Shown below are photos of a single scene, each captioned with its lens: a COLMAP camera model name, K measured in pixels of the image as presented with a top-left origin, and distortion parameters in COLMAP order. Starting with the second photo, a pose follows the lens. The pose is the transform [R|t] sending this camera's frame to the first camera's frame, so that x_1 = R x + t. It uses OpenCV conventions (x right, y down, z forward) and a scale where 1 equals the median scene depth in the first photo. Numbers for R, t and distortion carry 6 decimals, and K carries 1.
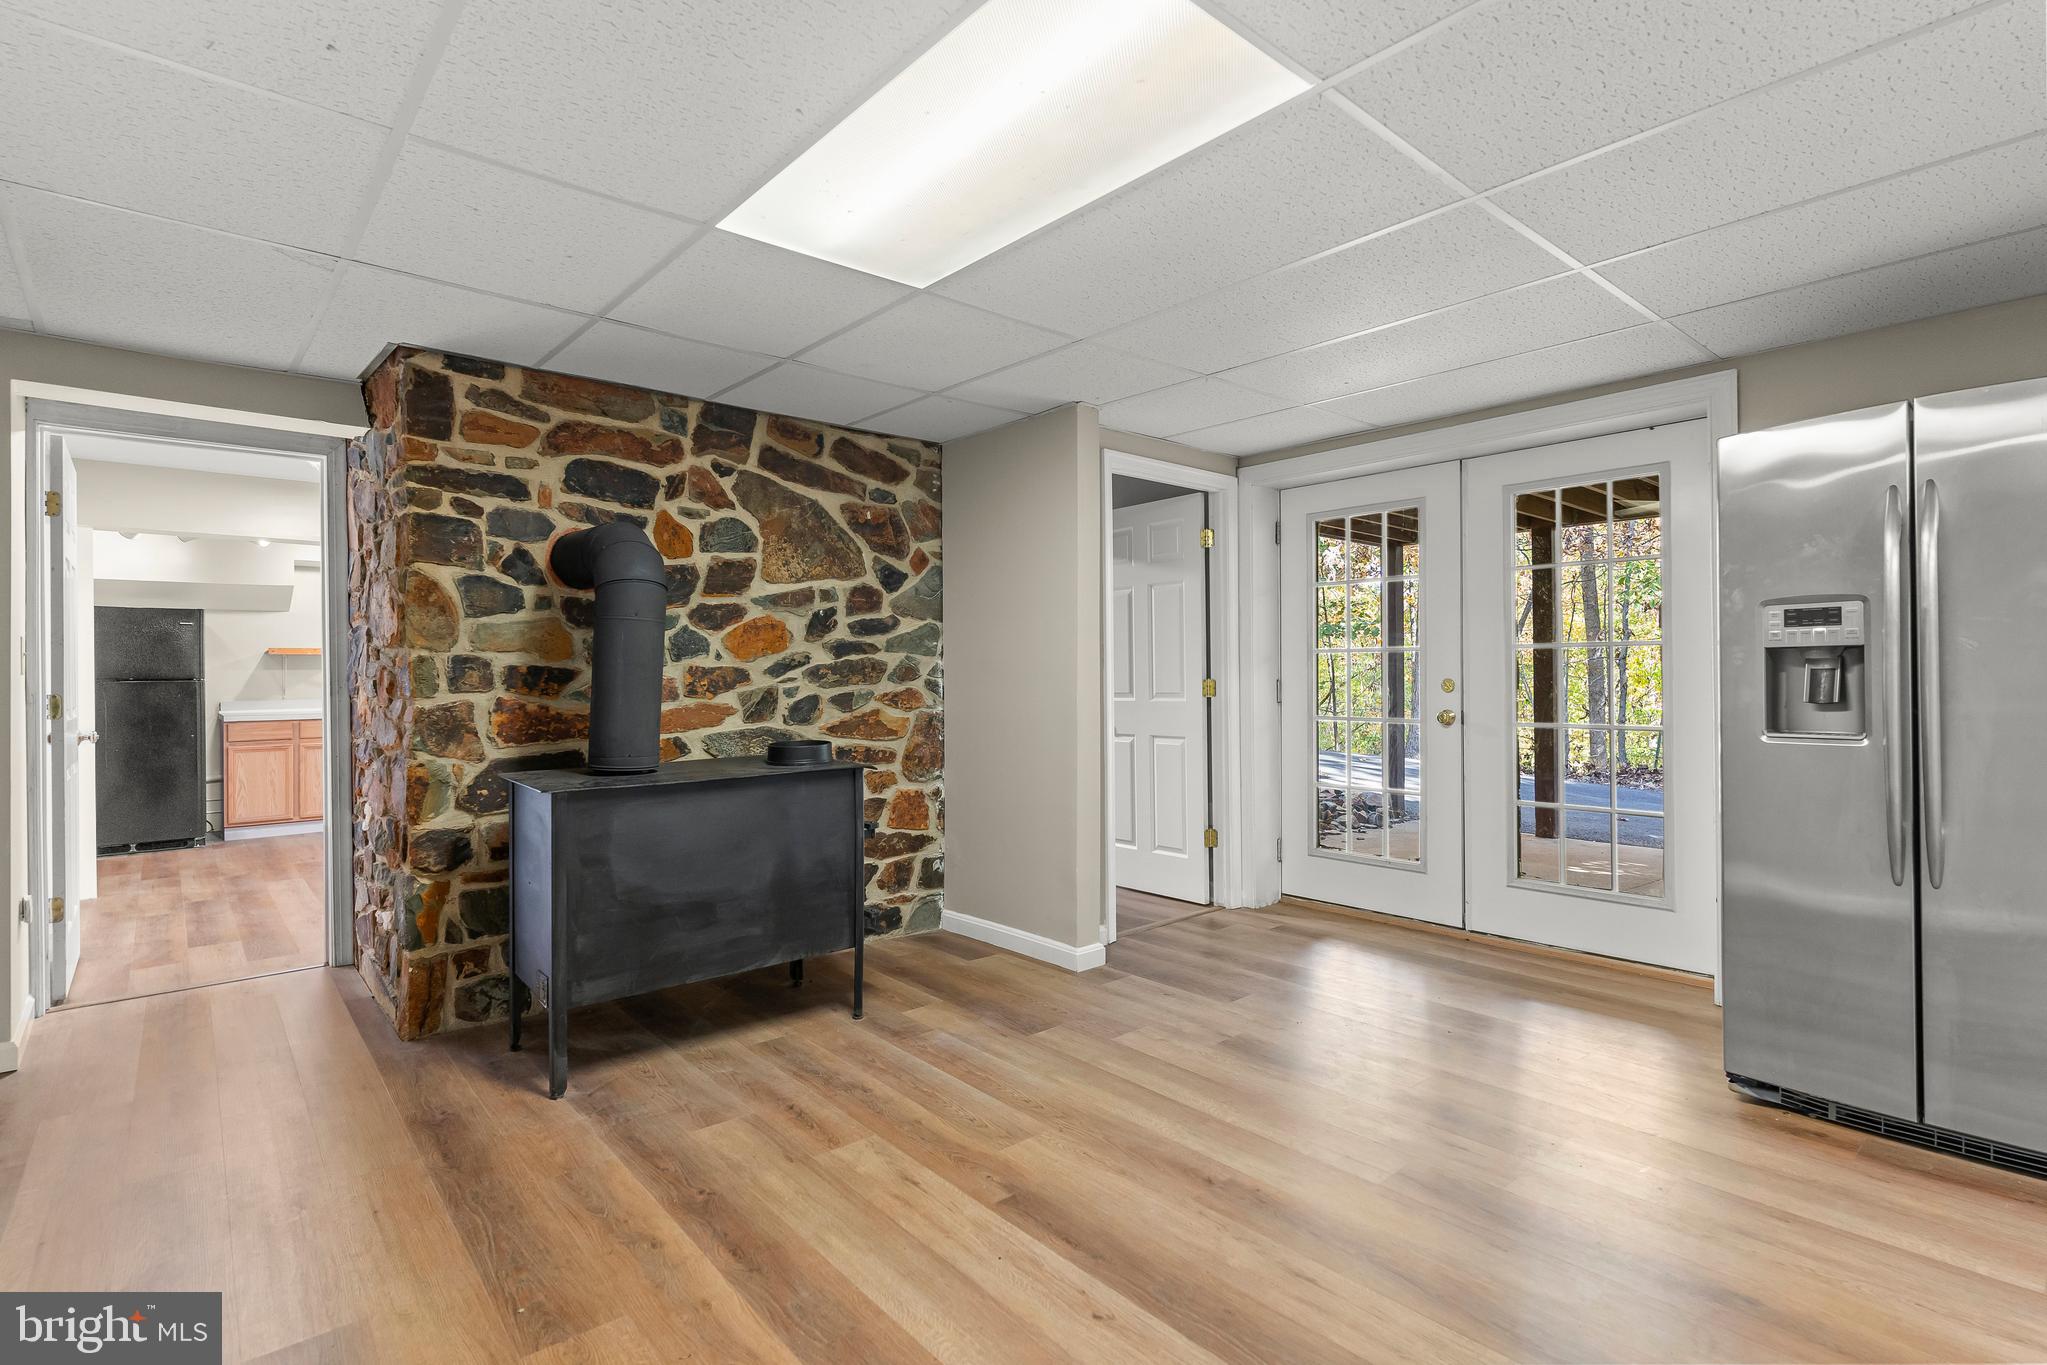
lens RADIAL K [[986.9, 0, 1020.5], [0, 986.9, 674.1], [0, 0, 1]] dist [0.000111, -0.000194]
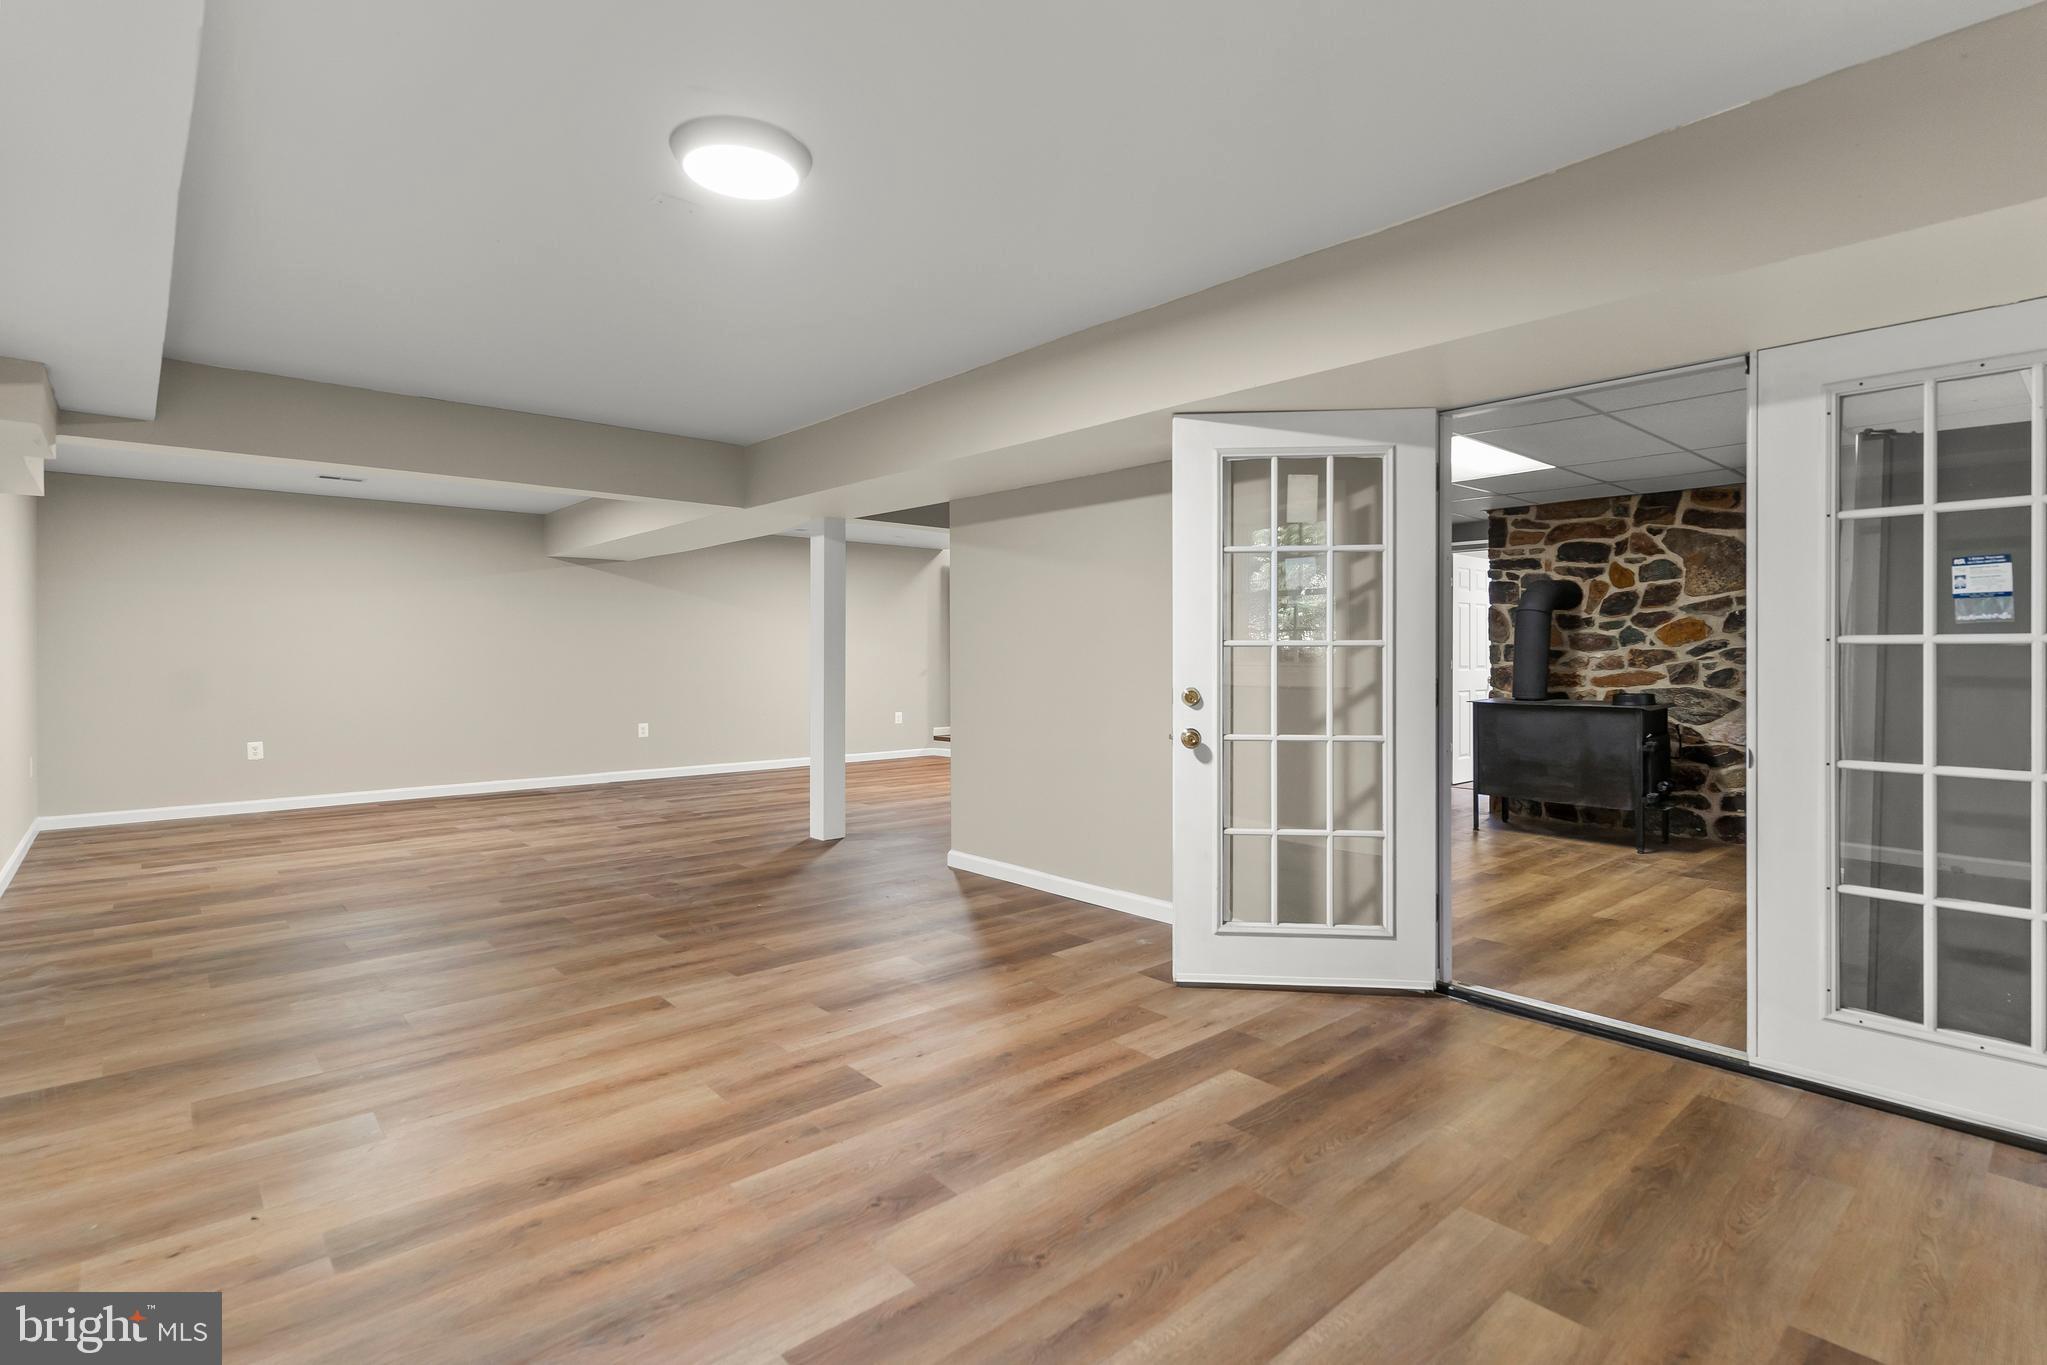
lens RADIAL K [[986.9, 0, 1022.7], [0, 986.9, 669.5], [0, 0, 1]] dist [0.000111, -0.000194]
pose [[0.016275, 0.018369, -0.999699, 1.374142], [-0.007464, 0.999806, 0.018250, 0.003909], [0.999840, 0.007165, 0.016409, -0.095353]]
